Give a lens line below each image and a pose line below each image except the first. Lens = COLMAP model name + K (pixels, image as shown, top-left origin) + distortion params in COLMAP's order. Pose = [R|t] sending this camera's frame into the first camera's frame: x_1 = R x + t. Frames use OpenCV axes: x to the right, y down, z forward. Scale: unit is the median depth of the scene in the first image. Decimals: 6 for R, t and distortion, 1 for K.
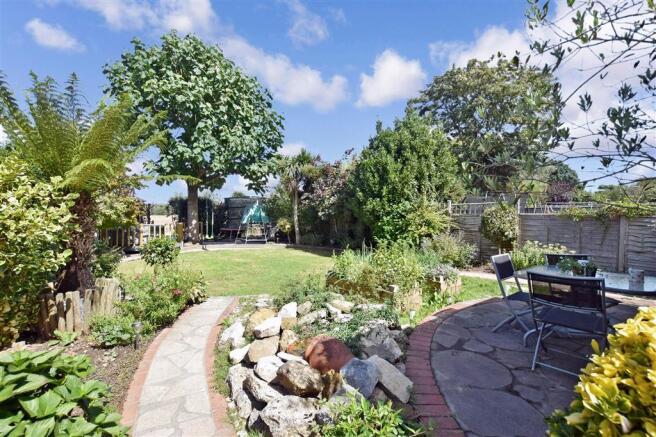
lens RADIAL K [[290.1, 0, 328.0], [0, 290.1, 218.5], [0, 0, 1]] dist [0.001574, 0.000473]
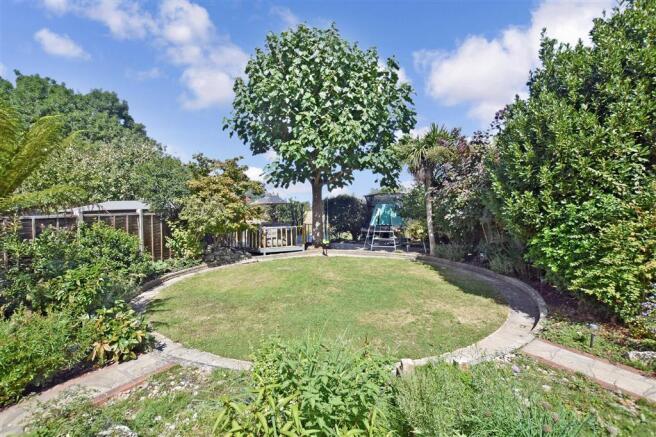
lens RADIAL K [[290.1, 0, 328.0], [0, 290.1, 218.5], [0, 0, 1]] dist [0.001574, 0.000473]
pose [[0.811562, 0.001298, -0.584264, 0.151228], [0.010684, 0.999797, 0.017062, -0.029014], [0.584168, -0.020089, 0.811384, 0.317360]]
